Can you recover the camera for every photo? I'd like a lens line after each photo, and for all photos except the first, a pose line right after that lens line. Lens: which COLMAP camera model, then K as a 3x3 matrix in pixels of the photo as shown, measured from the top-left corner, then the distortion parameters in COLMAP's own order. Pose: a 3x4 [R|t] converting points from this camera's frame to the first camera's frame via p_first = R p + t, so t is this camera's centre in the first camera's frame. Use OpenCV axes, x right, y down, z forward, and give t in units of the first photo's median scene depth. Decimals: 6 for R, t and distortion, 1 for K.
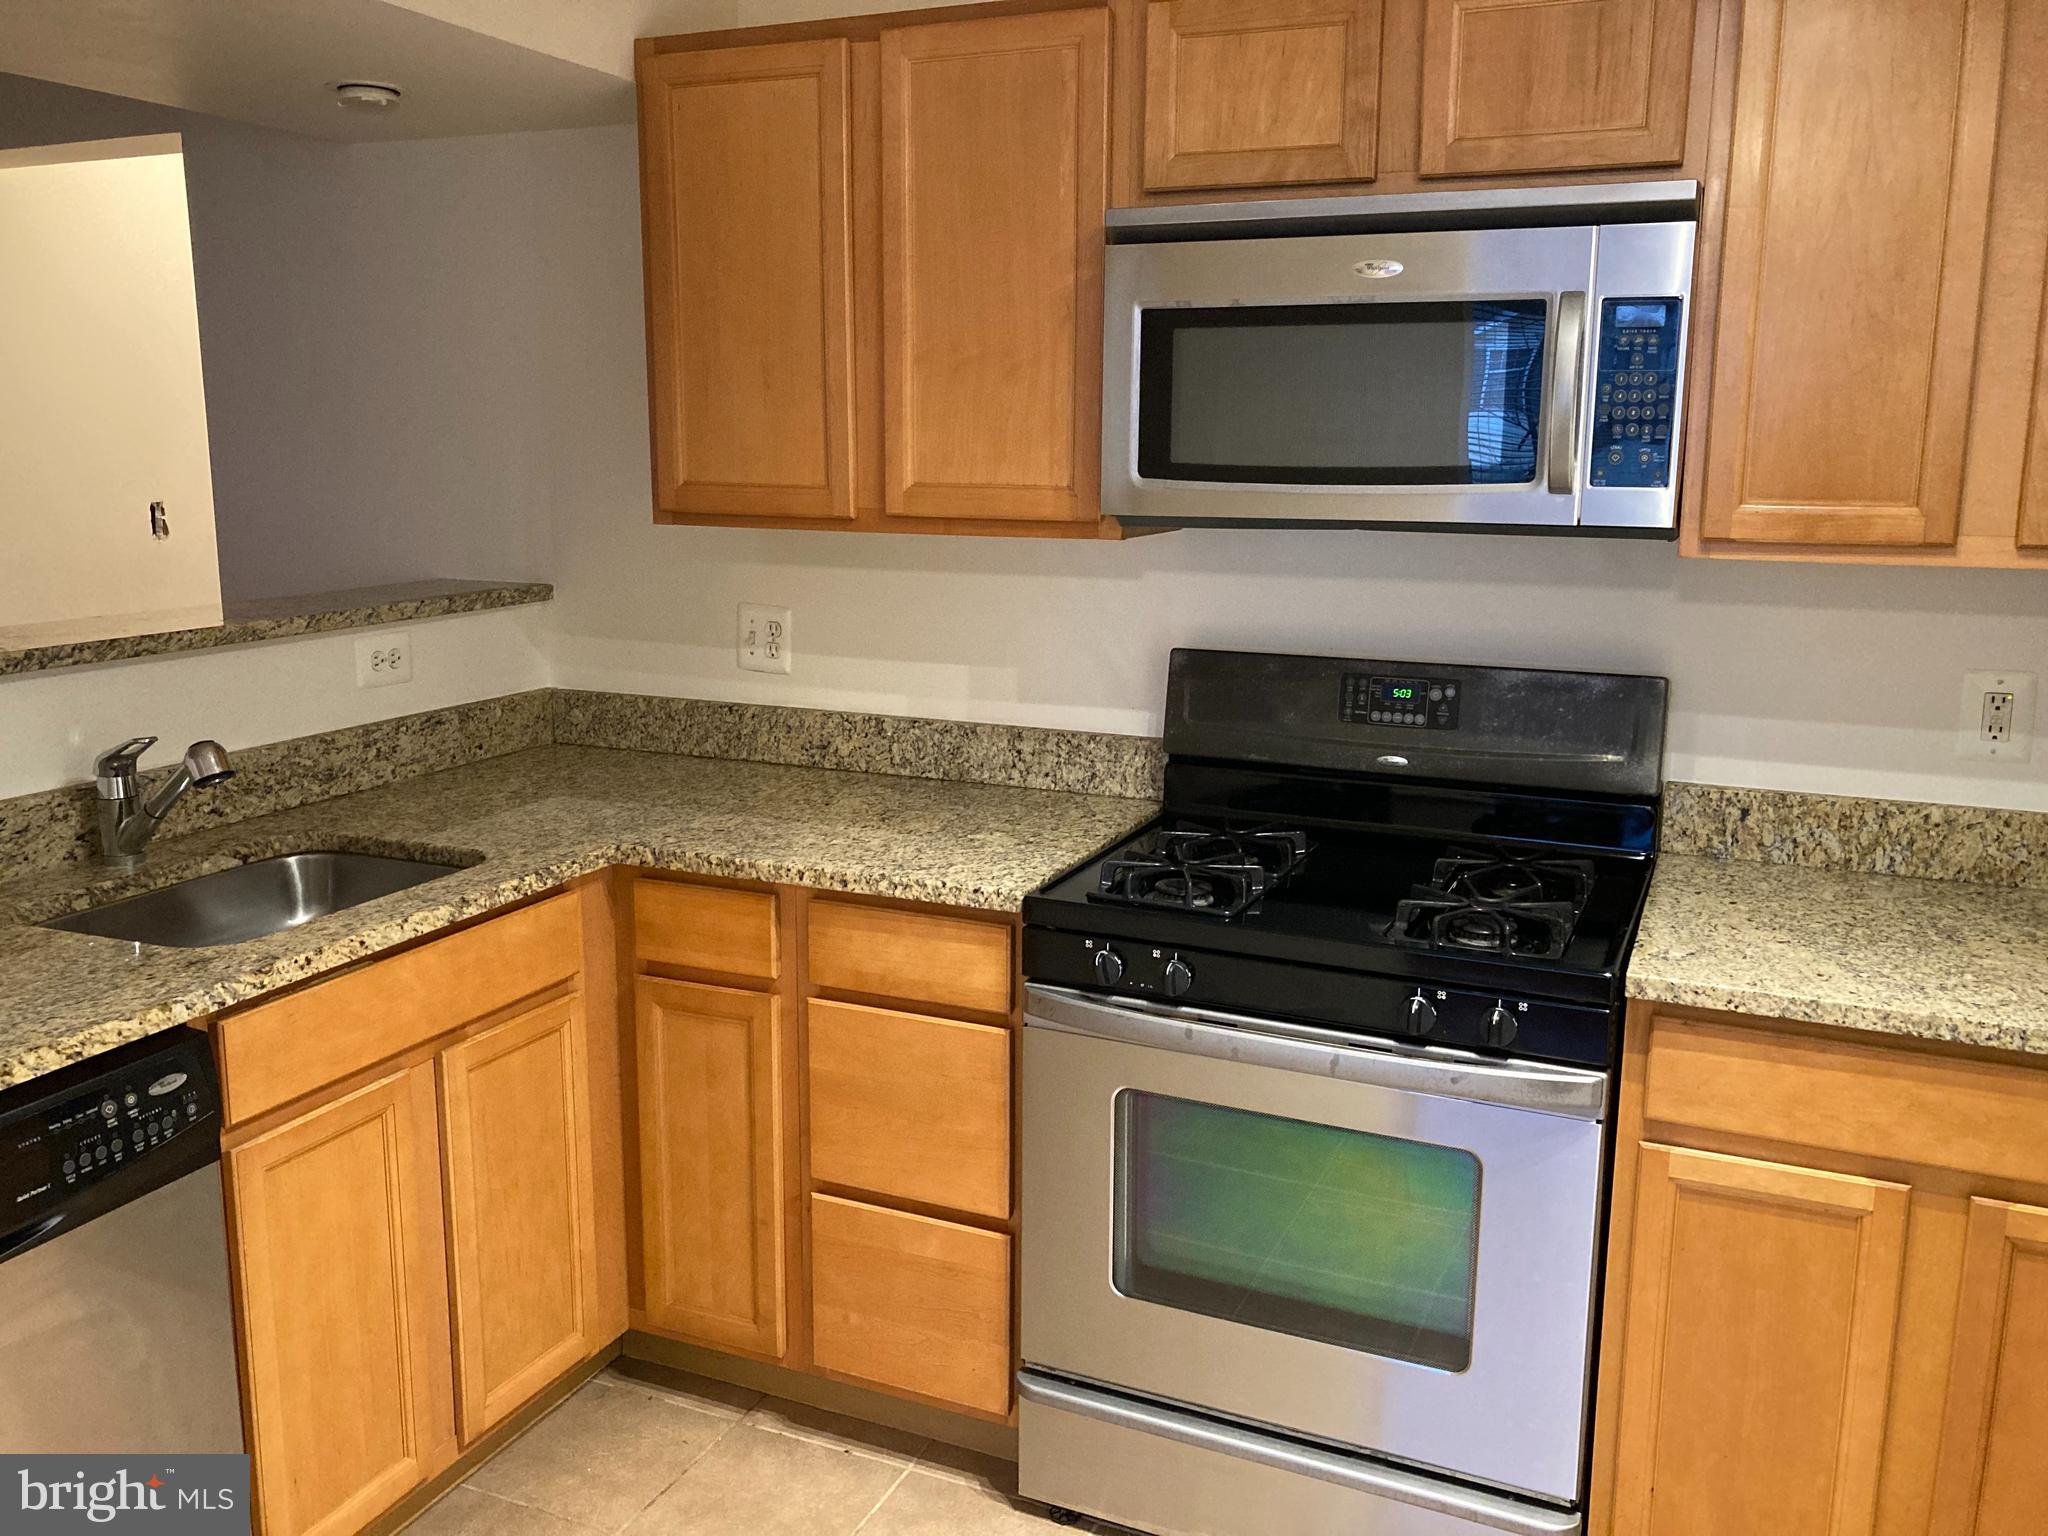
lens RADIAL K [[1642.5, 0, 1022.5], [0, 1642.5, 753.7], [0, 0, 1]] dist [0.036018, -0.013280]
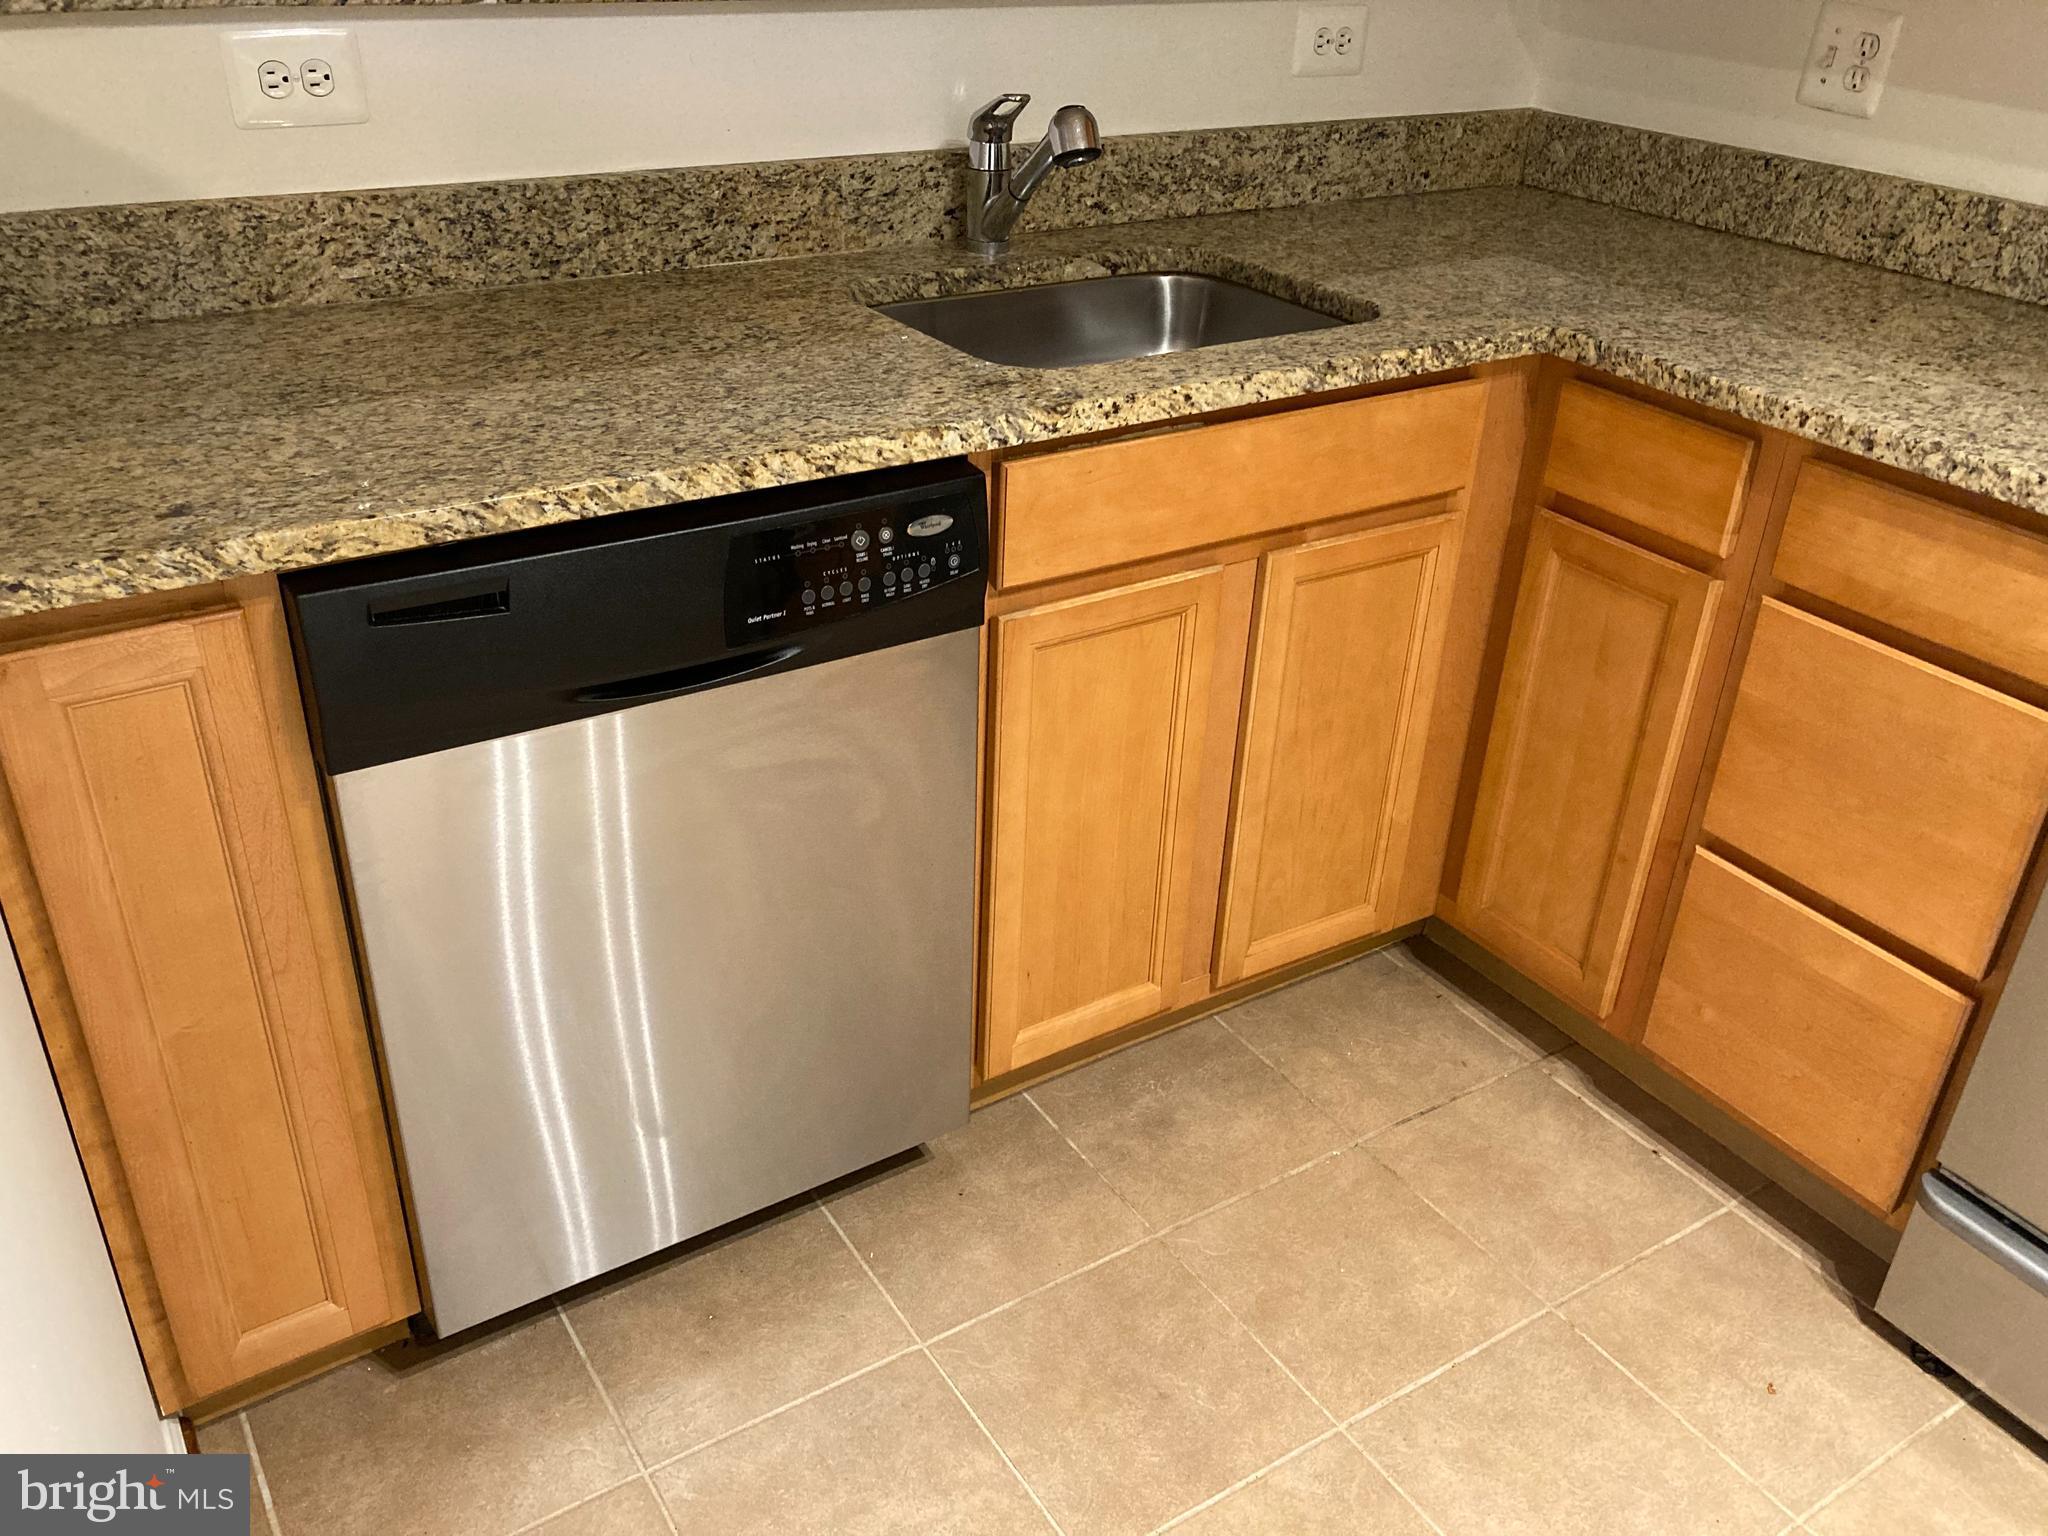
lens RADIAL K [[1677.2, 0, 1020.2], [0, 1677.2, 756.4], [0, 0, 1]] dist [0.039100, -0.068746]
pose [[0.832572, 0.291343, -0.471109, -0.037426], [-0.135631, 0.931839, 0.336572, 0.014028], [0.537056, -0.216323, 0.815338, 0.235592]]
